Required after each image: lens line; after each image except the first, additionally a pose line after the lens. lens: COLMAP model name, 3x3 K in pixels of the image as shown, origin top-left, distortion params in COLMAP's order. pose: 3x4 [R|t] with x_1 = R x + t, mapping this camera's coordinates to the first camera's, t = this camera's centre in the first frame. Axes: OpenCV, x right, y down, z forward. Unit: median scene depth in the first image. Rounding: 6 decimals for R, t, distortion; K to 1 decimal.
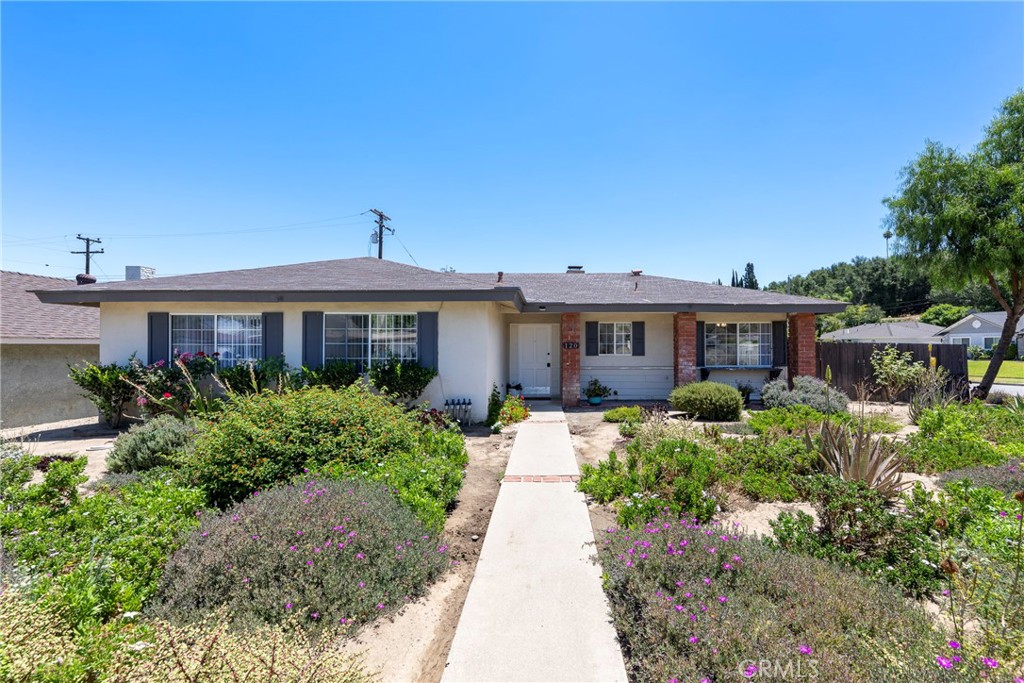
lens RADIAL K [[414.7, 0, 512.0], [0, 414.7, 341.5], [0, 0, 1]] dist [0.000106, 0.000002]
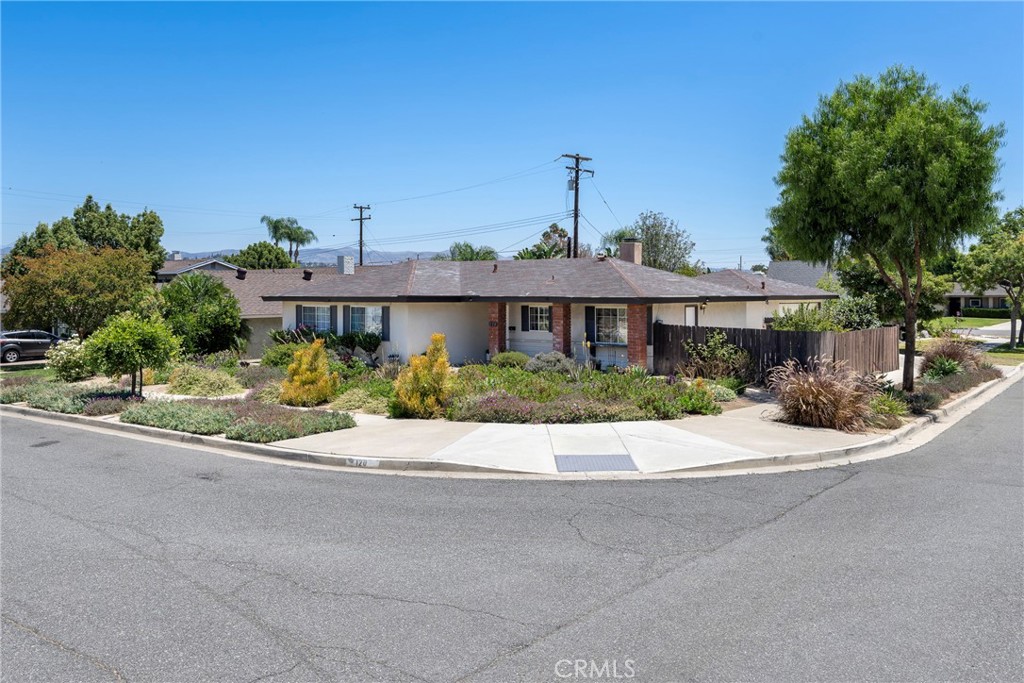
lens RADIAL K [[717.7, 0, 512.0], [0, 717.7, 341.5], [0, 0, 1]] dist [-0.002430, -0.000170]
pose [[0.782679, 0.043830, -0.620881, 1.616522], [0.004699, 0.997073, 0.076311, -0.112243], [0.622408, -0.062645, 0.780182, -0.858237]]
